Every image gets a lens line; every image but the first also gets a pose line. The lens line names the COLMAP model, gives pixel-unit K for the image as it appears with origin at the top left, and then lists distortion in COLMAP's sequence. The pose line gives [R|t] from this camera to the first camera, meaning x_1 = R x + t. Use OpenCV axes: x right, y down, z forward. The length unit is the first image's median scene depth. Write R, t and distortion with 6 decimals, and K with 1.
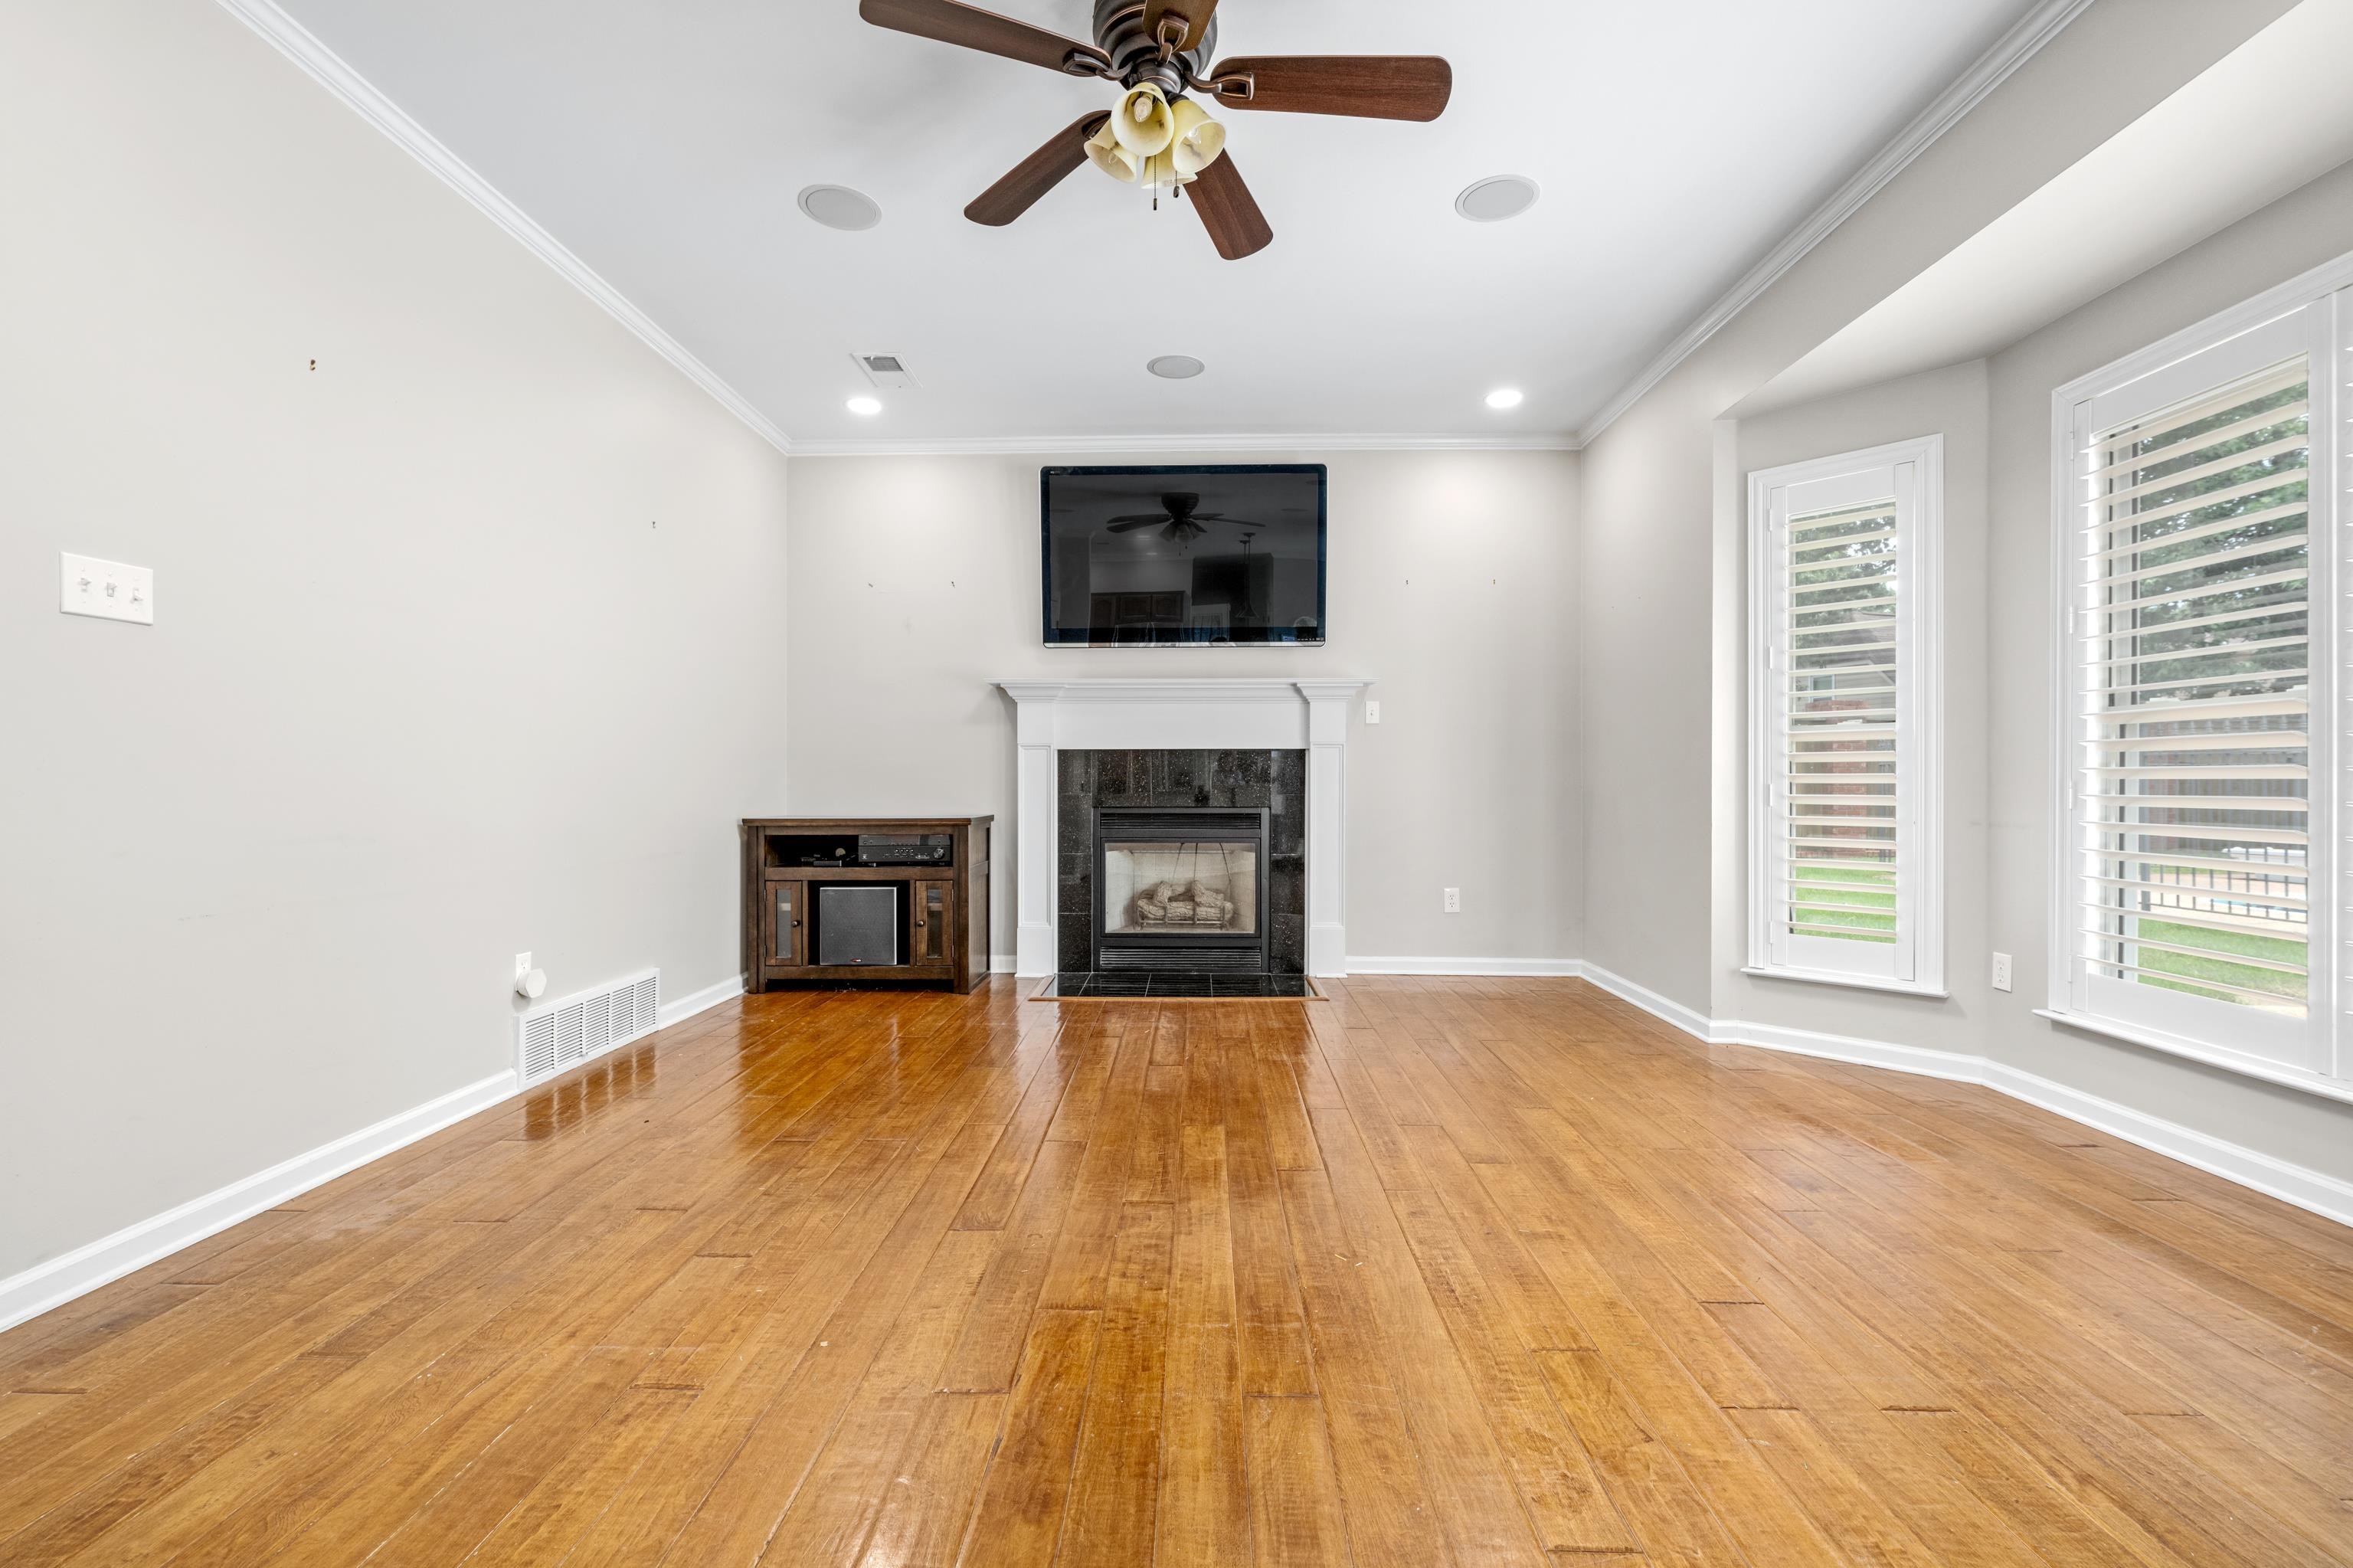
lens RADIAL K [[993.6, 0, 1180.8], [0, 993.6, 786.0], [0, 0, 1]] dist [-0.002144, 0.000105]
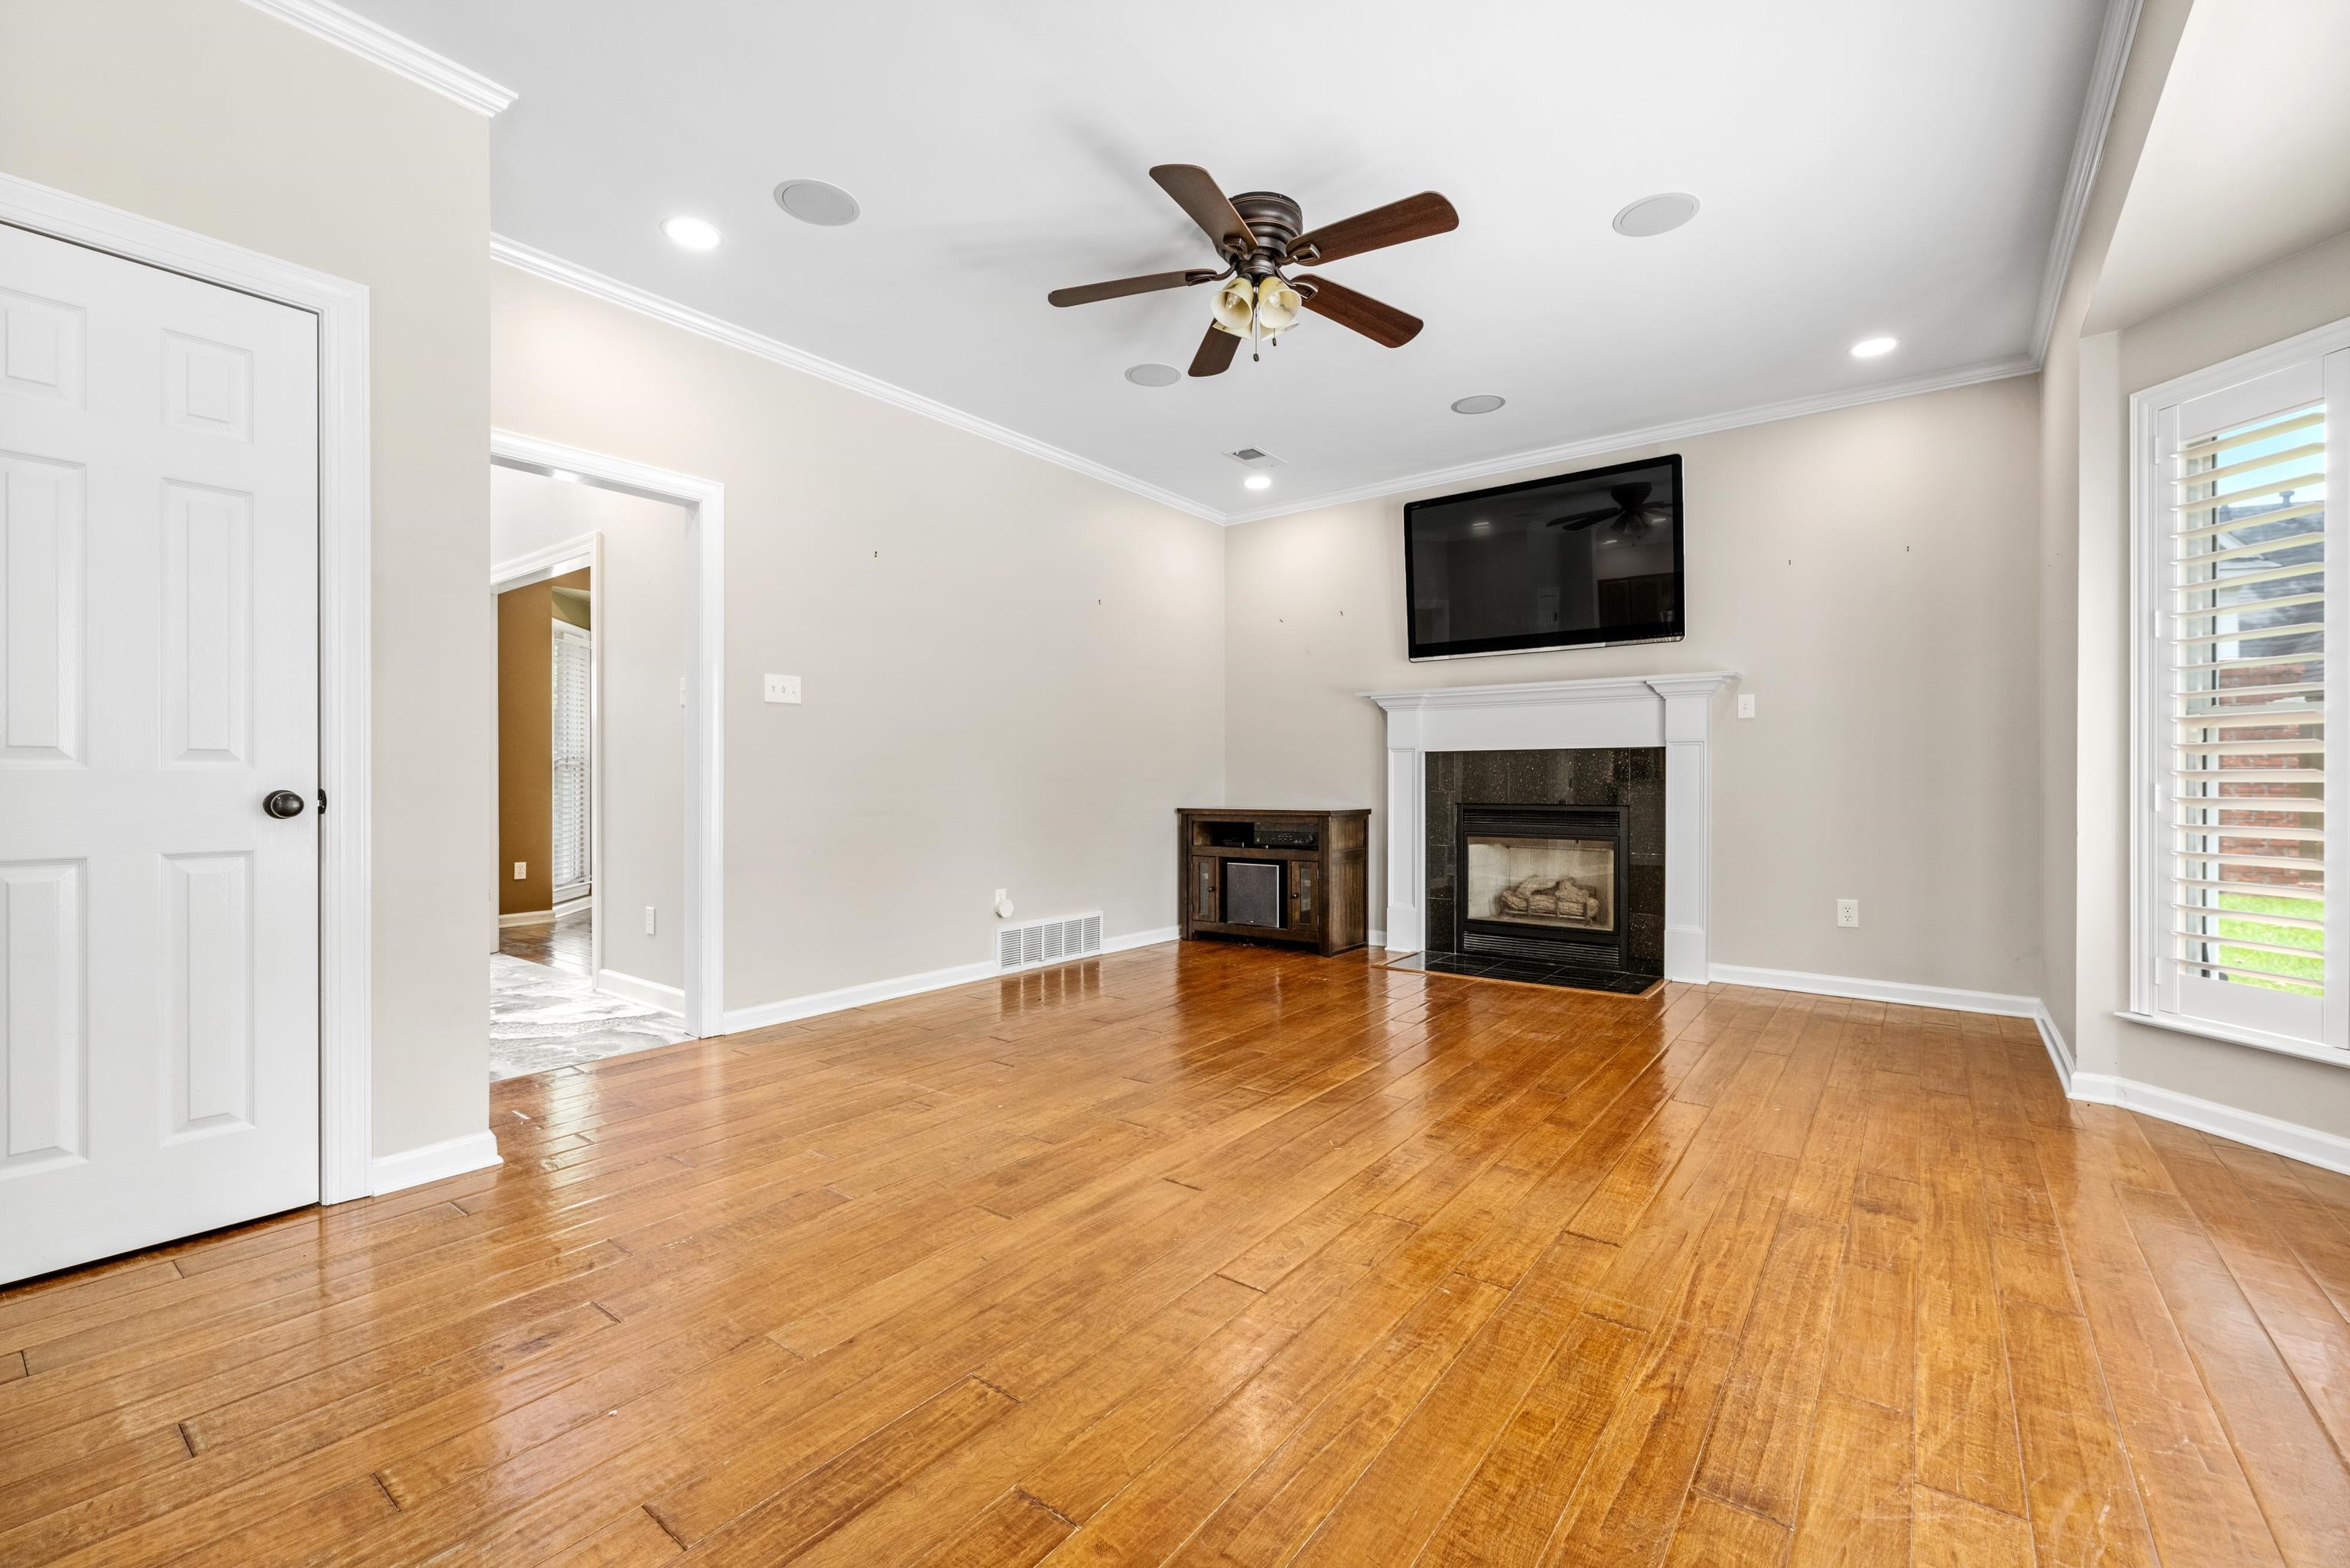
lens RADIAL K [[1003.3, 0, 1175.0], [0, 1003.3, 784.0], [0, 0, 1]] dist [-0.004924, -0.000223]
pose [[0.805239, 0.001720, -0.592948, 0.351905], [-0.001175, 0.999998, 0.001304, -0.001417], [0.592949, -0.000353, 0.805240, -0.087447]]
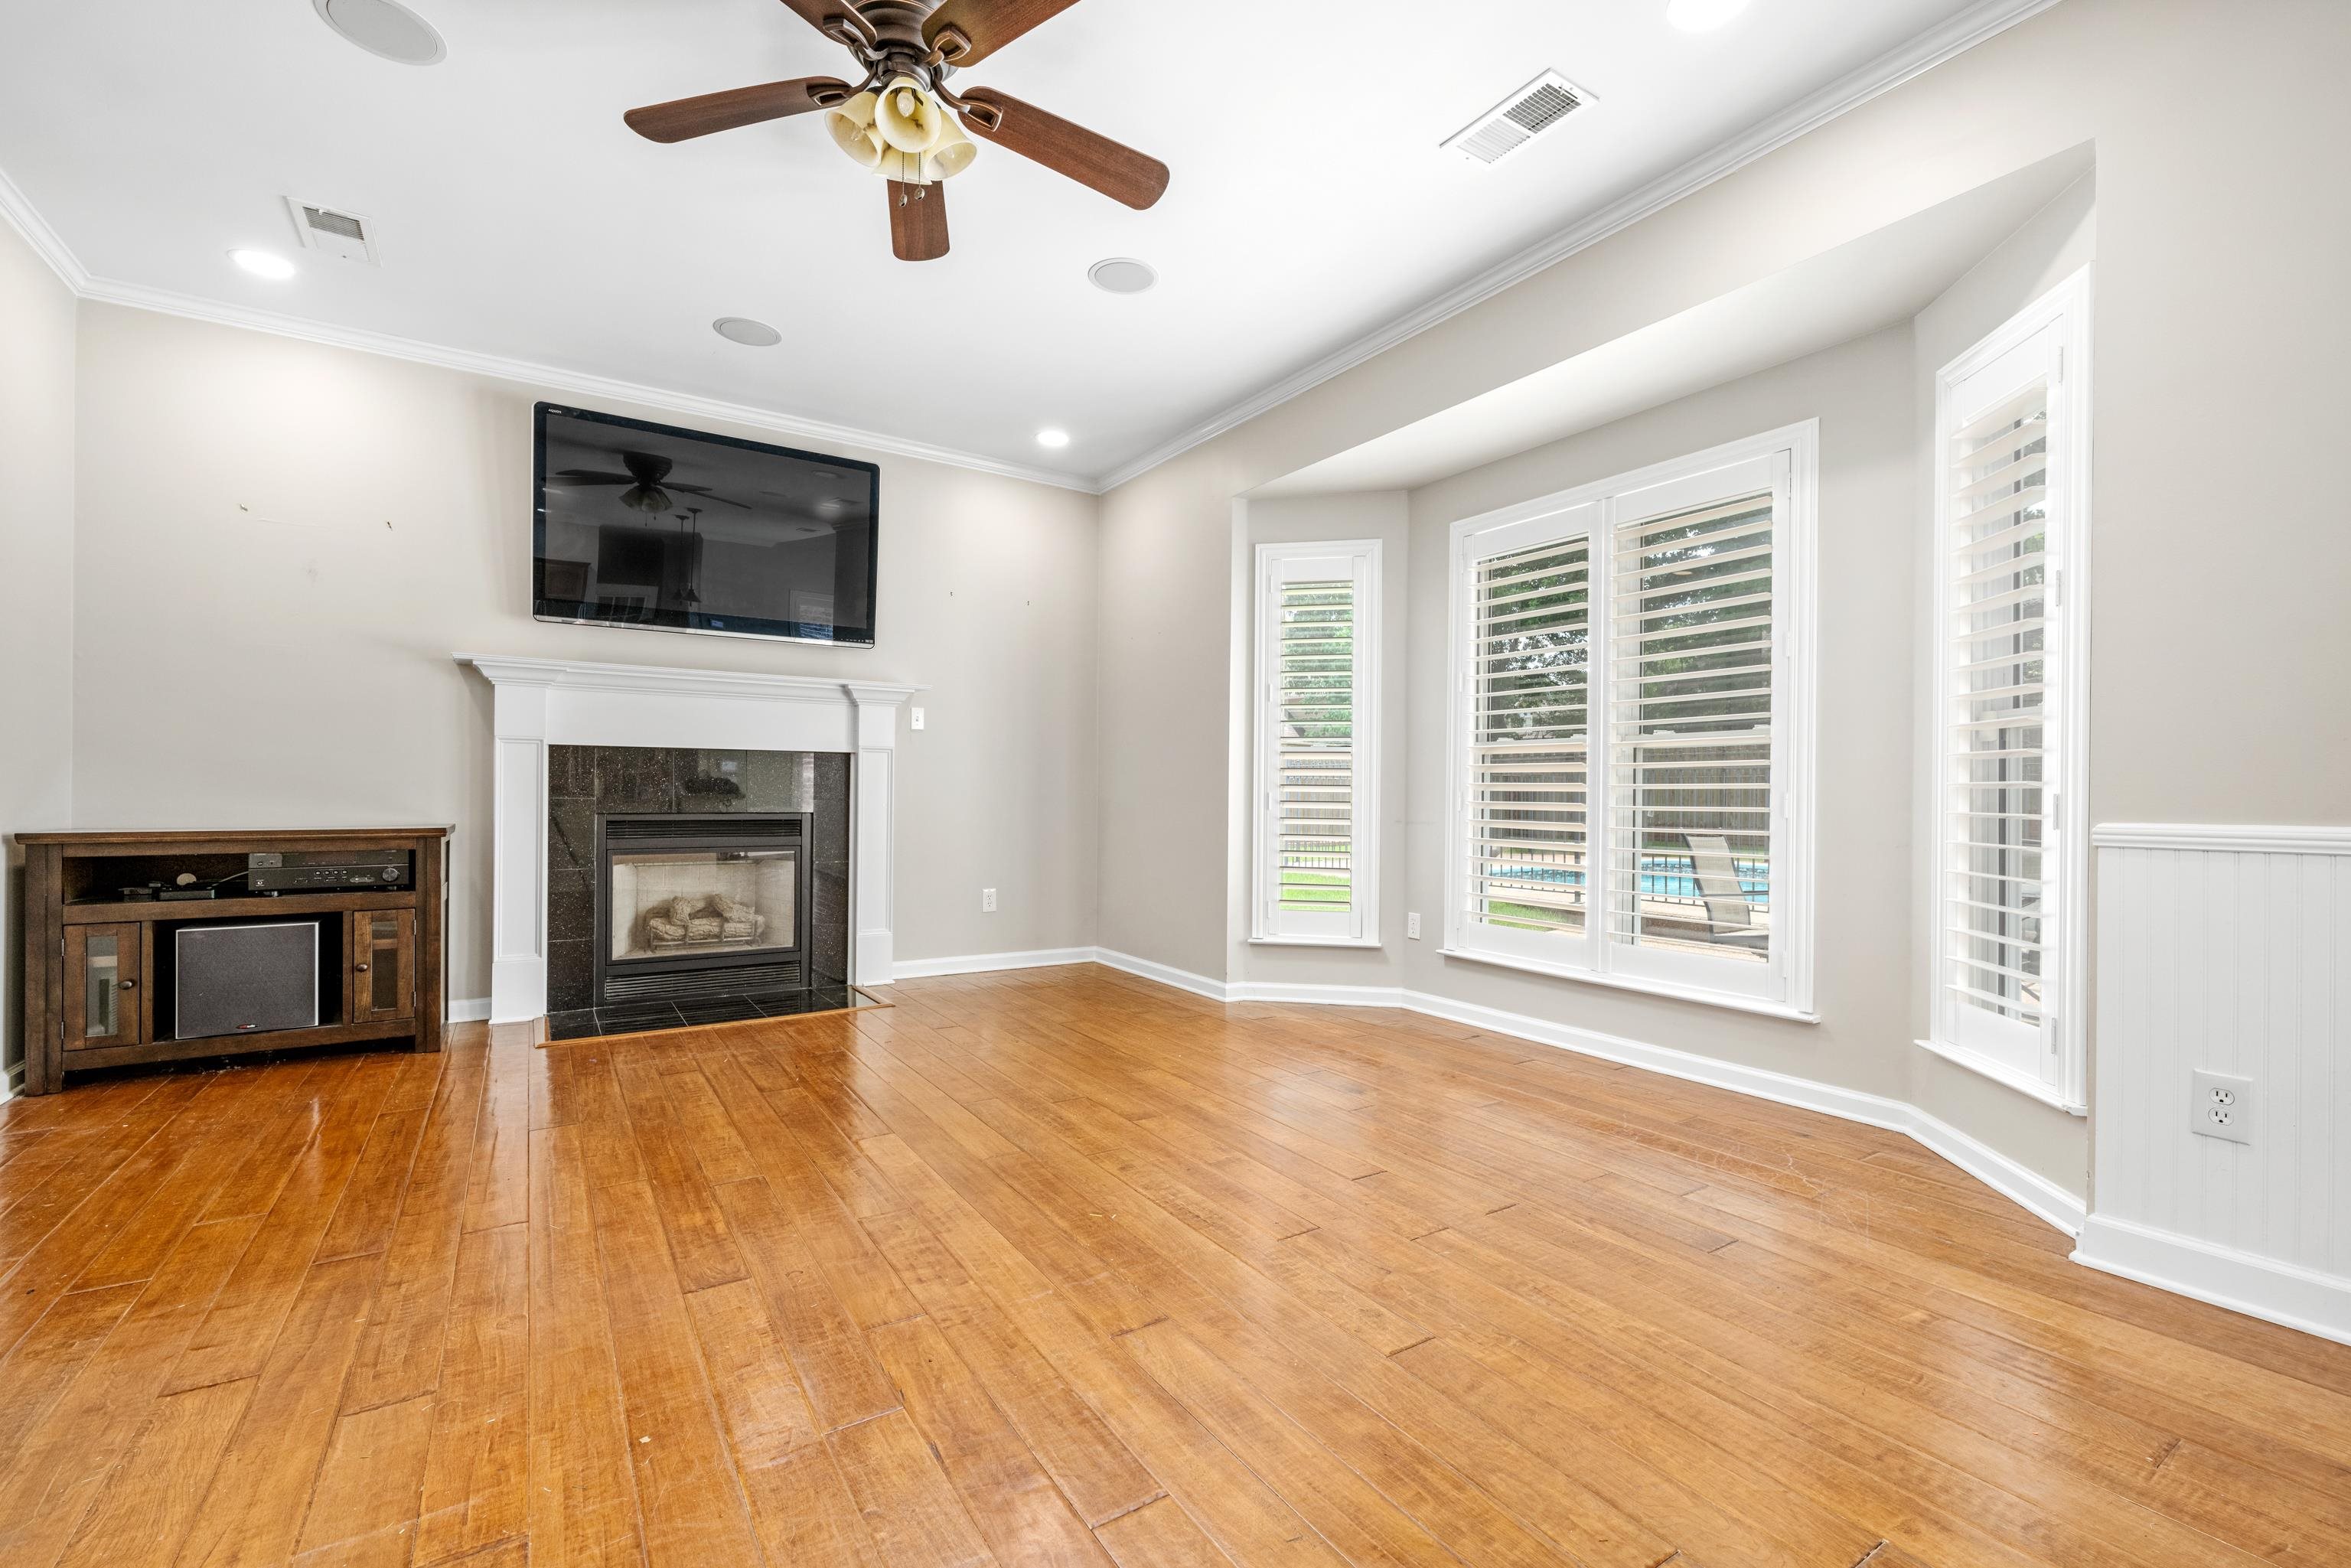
lens RADIAL K [[997.5, 0, 1188.2], [0, 997.5, 795.1], [0, 0, 1]] dist [-0.002835, 0.000329]
pose [[0.819507, 0.005579, 0.573042, -0.179023], [-0.007626, 0.999970, 0.001170, 0.000634], [-0.573018, -0.005329, 0.819525, 0.011974]]
